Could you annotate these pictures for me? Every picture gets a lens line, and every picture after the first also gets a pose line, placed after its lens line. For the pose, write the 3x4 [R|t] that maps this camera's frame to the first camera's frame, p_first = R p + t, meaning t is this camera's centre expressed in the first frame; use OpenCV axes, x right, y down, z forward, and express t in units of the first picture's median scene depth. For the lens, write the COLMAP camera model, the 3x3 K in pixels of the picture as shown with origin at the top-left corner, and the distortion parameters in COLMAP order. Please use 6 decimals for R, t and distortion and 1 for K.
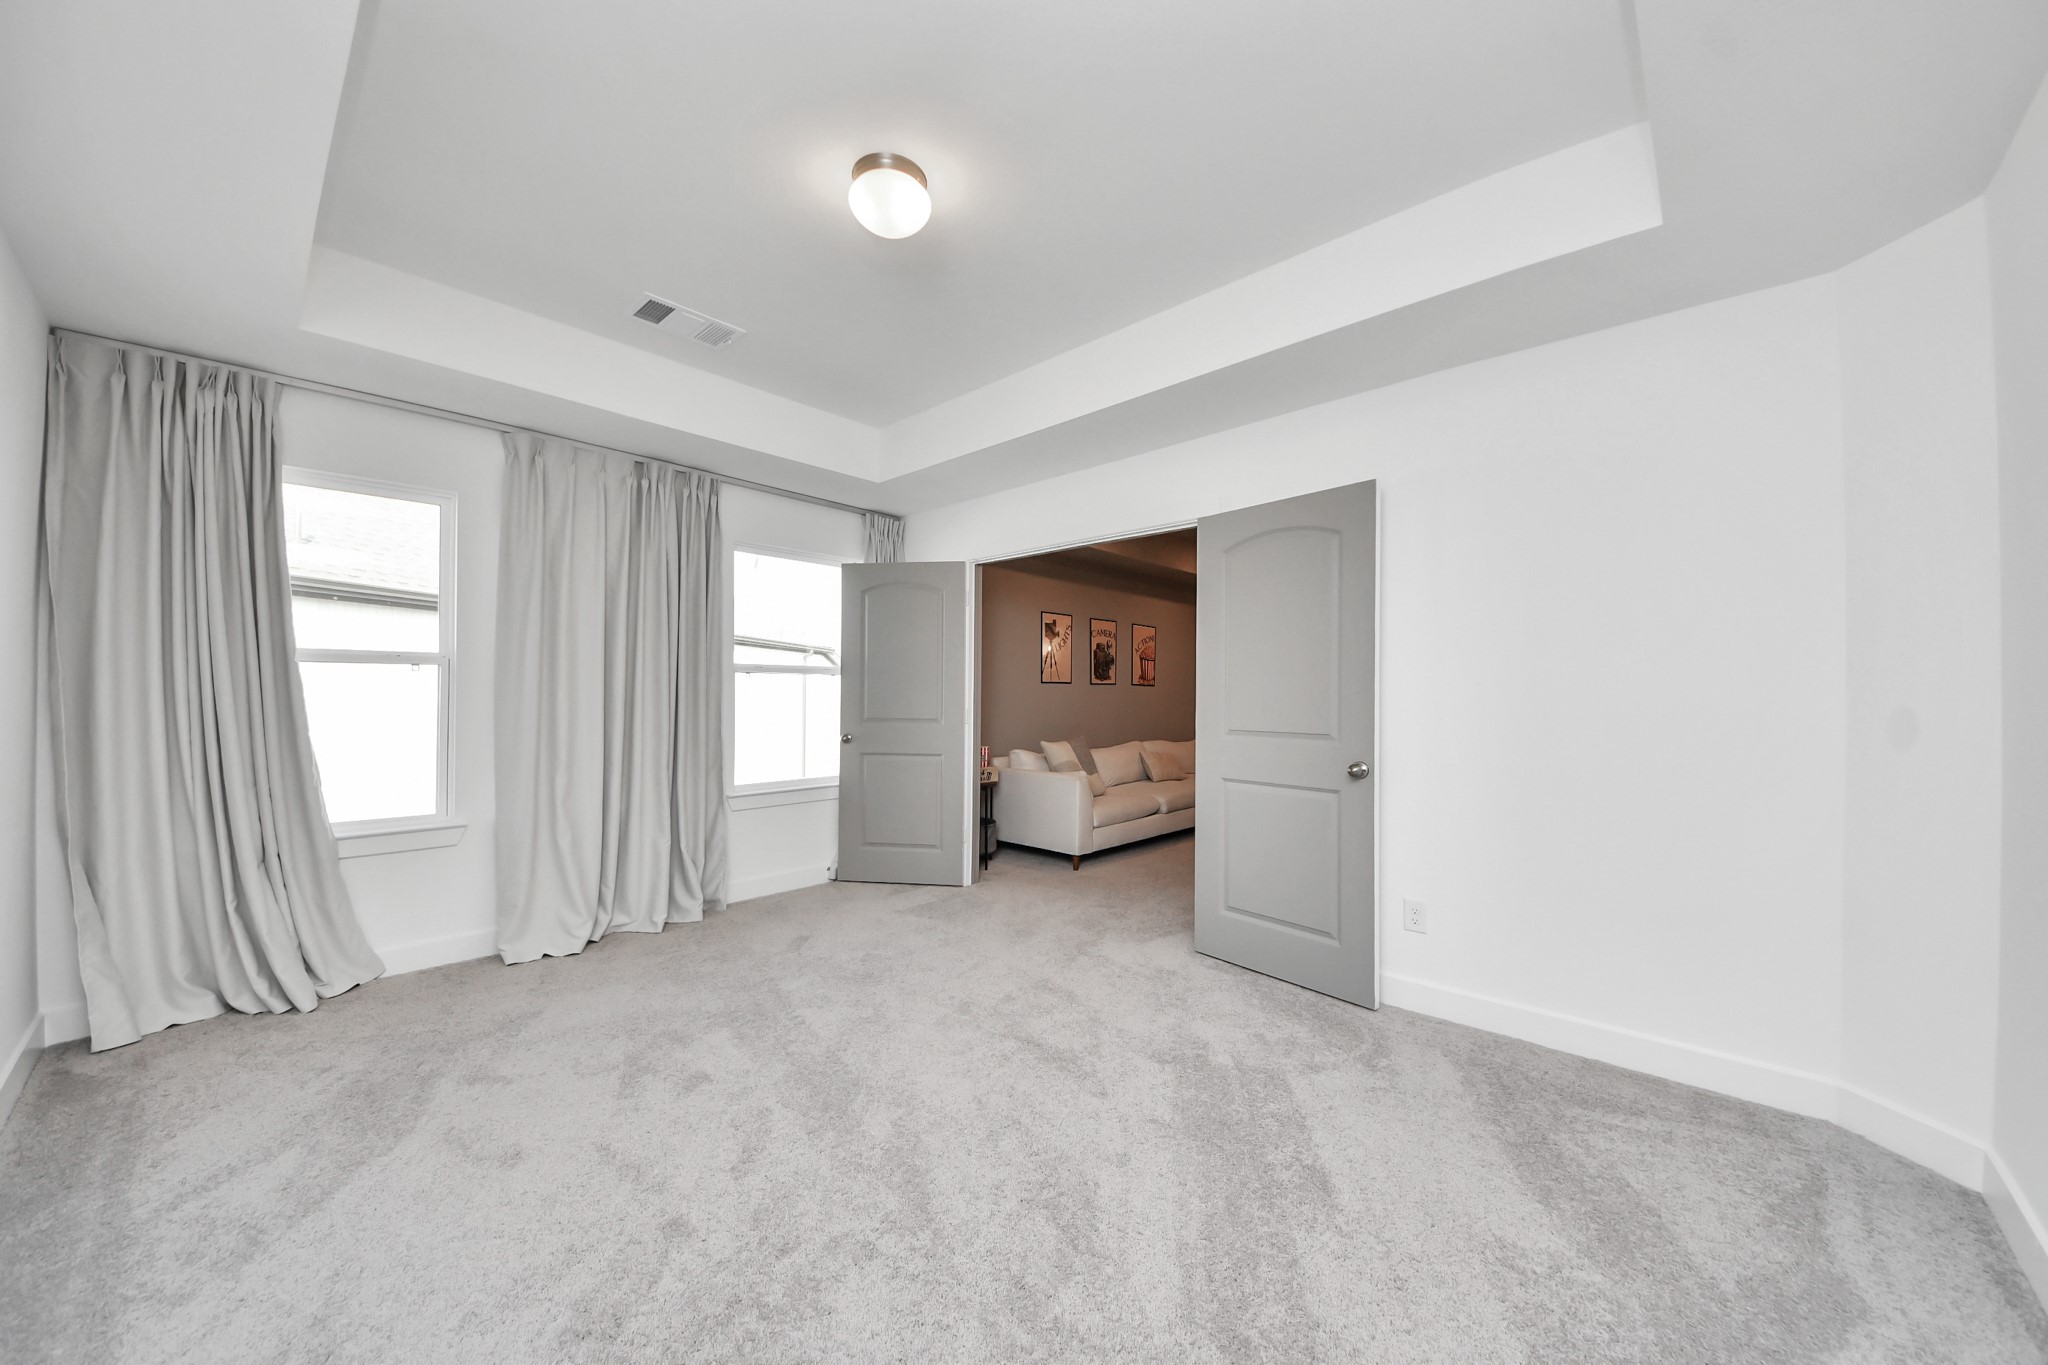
lens RADIAL K [[733.9, 0, 1024.6], [0, 733.9, 693.5], [0, 0, 1]] dist [0.022703, -0.016199]
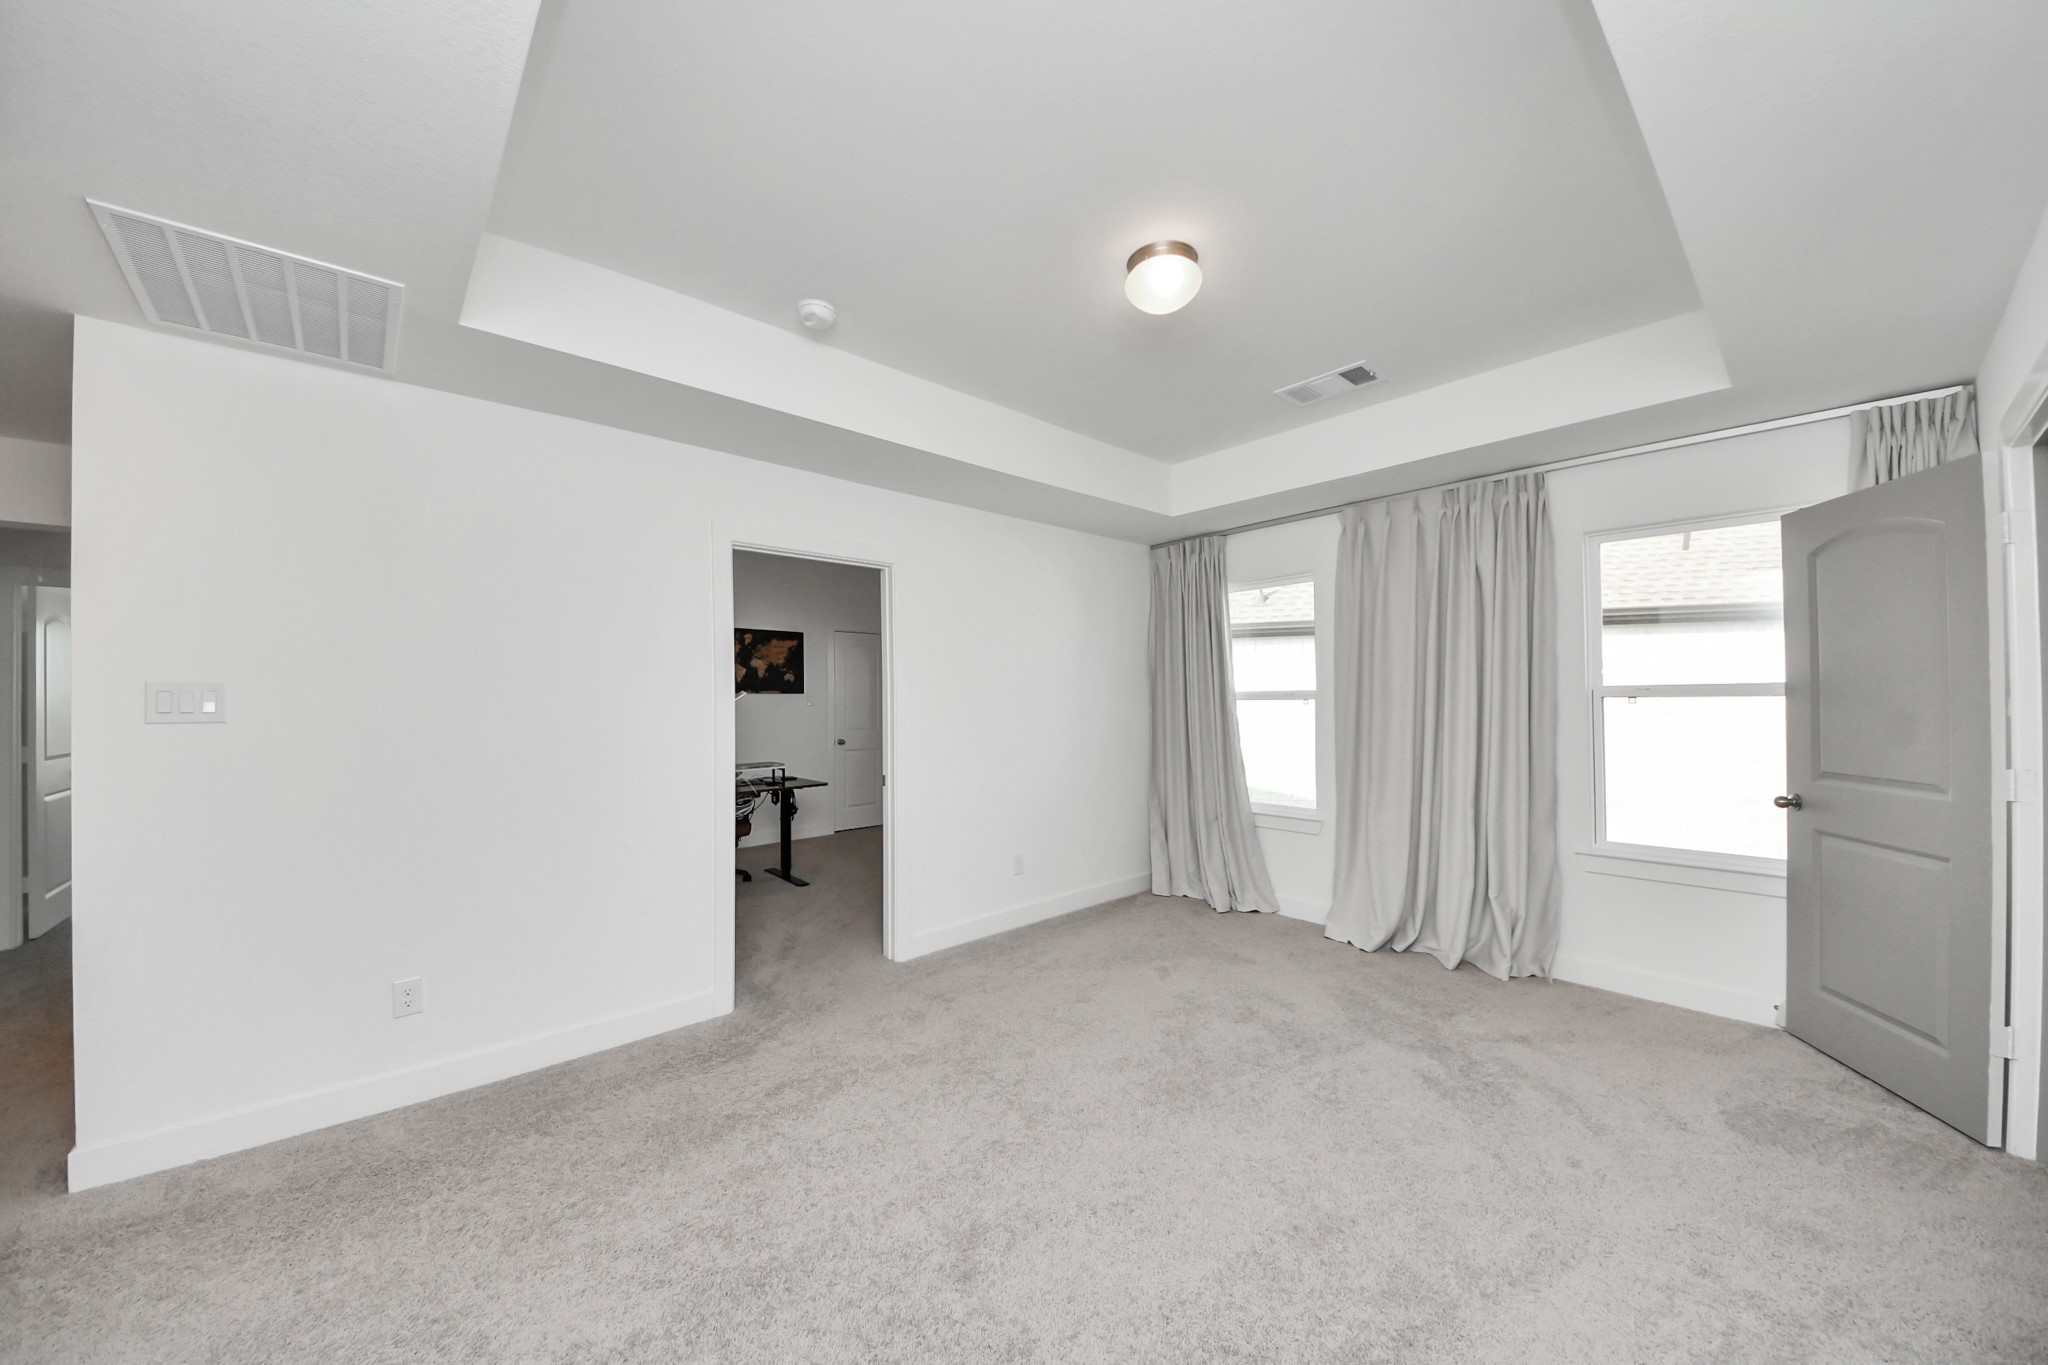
lens RADIAL K [[733.9, 0, 1024.6], [0, 733.9, 693.5], [0, 0, 1]] dist [0.022703, -0.016199]
pose [[-0.078633, -0.013790, -0.996808, 0.413114], [-0.002757, 0.999904, -0.013616, -0.017934], [0.996900, 0.001678, -0.078664, 0.416821]]
